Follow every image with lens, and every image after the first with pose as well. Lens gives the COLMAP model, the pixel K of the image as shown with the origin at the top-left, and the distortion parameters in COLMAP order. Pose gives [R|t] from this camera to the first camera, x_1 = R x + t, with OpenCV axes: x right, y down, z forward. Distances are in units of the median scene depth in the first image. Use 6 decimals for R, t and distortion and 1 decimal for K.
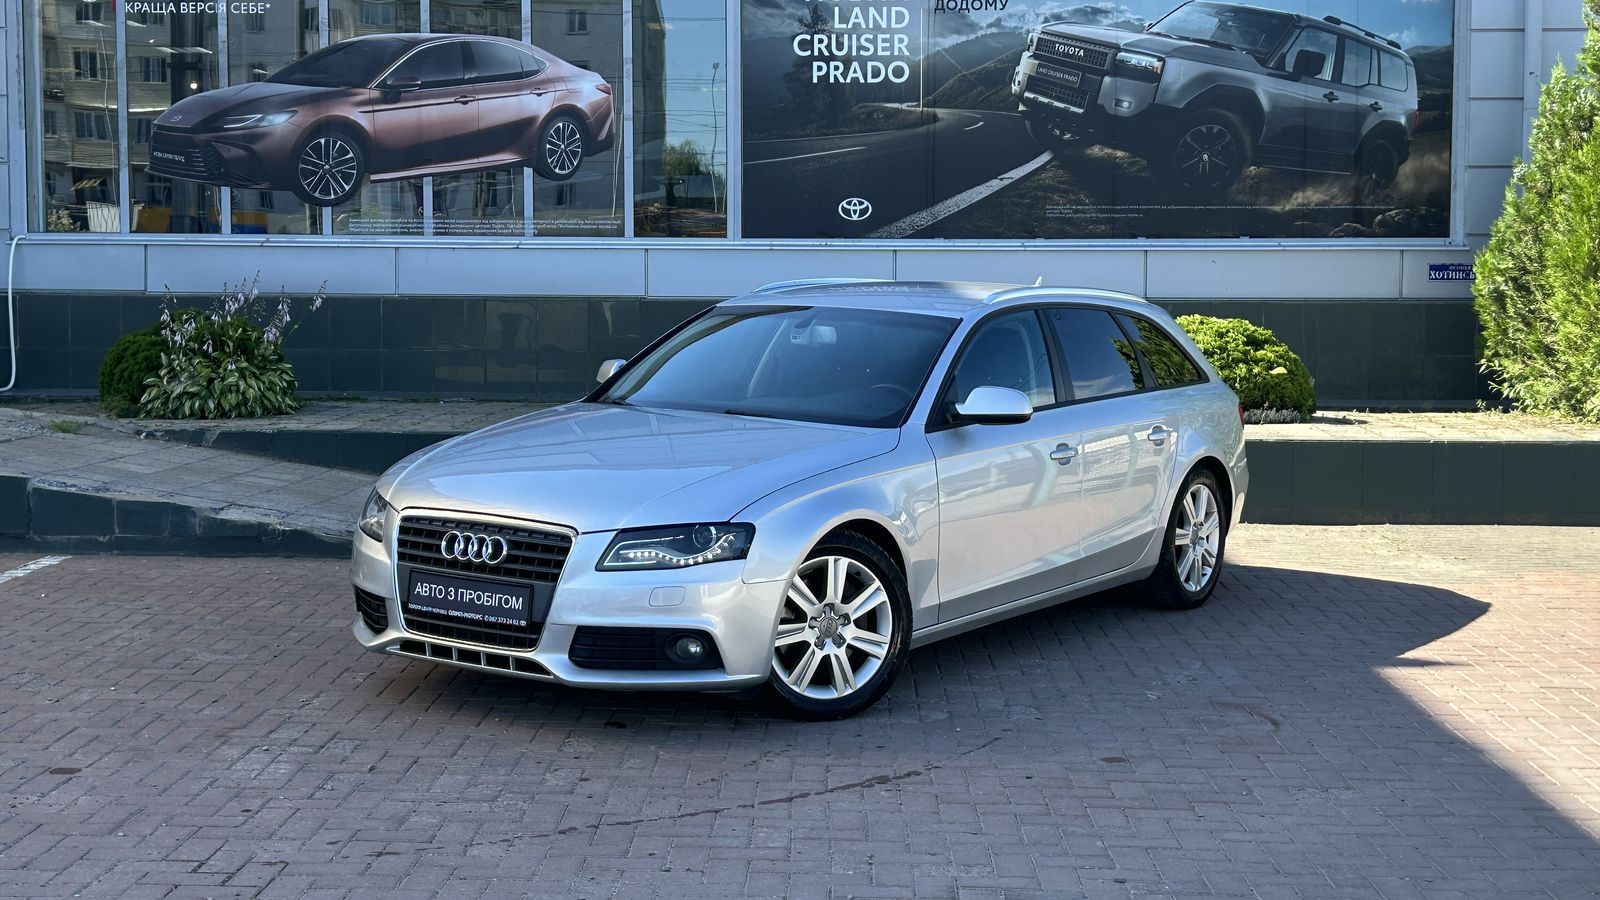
lens RADIAL K [[2037.4, 0, 798.5], [0, 2037.4, 410.0], [0, 0, 1]] dist [0.183990, -0.509043]
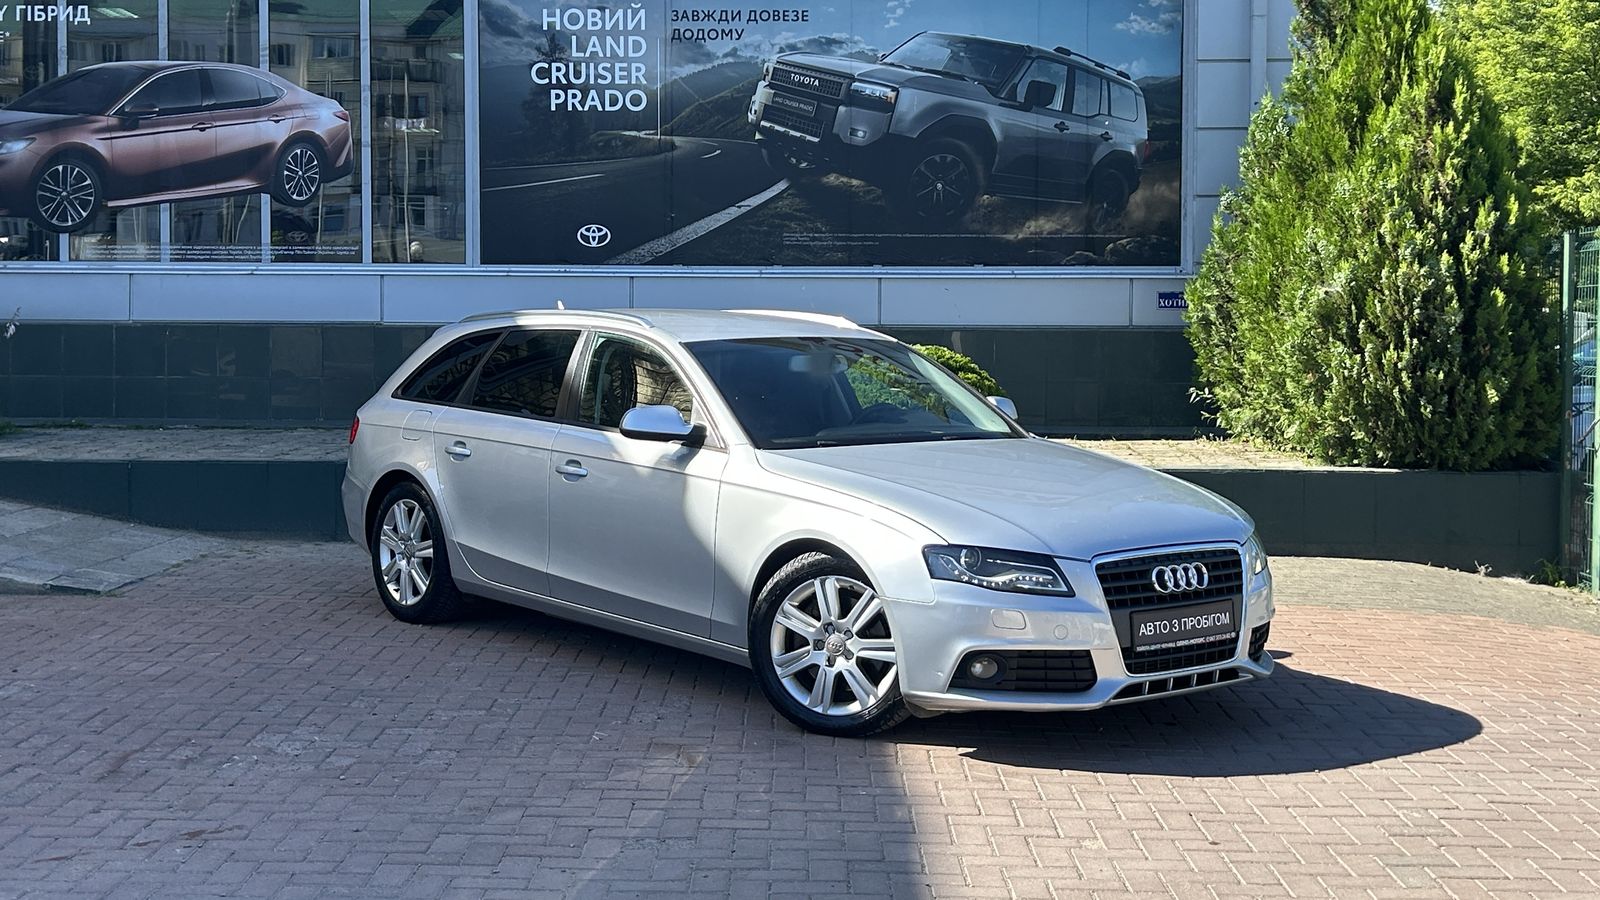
lens RADIAL K [[1975.6, 0, 788.2], [0, 1975.6, 372.8], [0, 0, 1]] dist [0.200013, -0.571153]
pose [[0.999987, 0.000503, -0.005065, 0.128940], [-0.000659, 0.999527, -0.030749, -0.001388], [0.005047, 0.030752, 0.999514, 0.029839]]
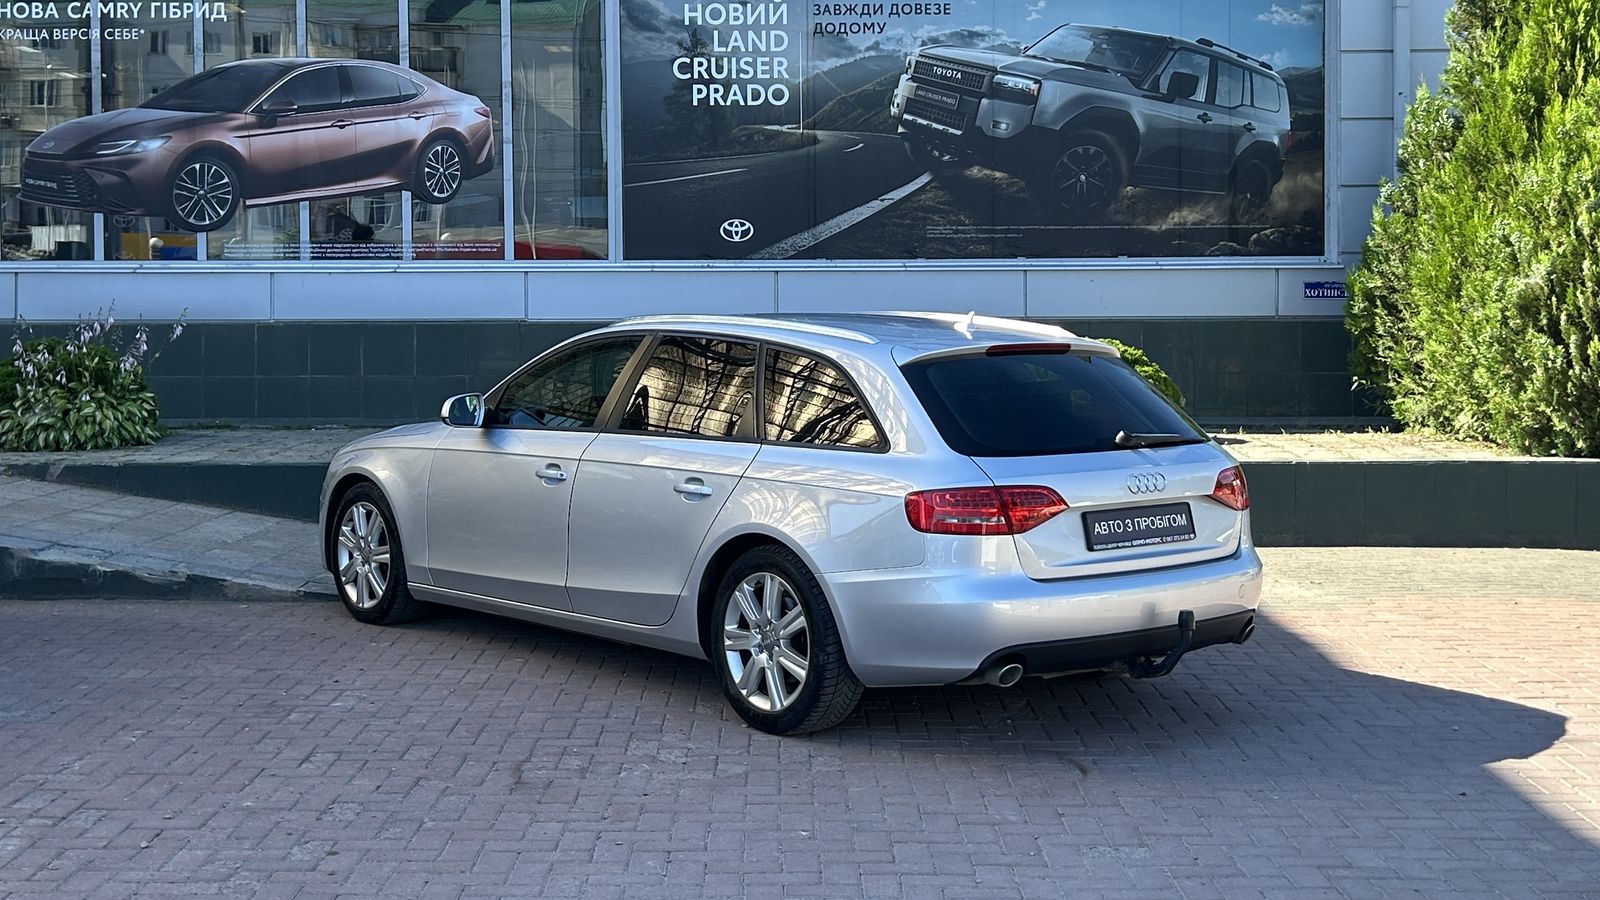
lens RADIAL K [[1991.5, 0, 807.6], [0, 1991.5, 343.4], [0, 0, 1]] dist [0.188772, -0.532188]
pose [[0.999607, -0.008767, 0.026618, 0.036197], [0.009757, 0.999257, -0.037282, -0.006493], [-0.026271, 0.037527, 0.998950, 0.025532]]
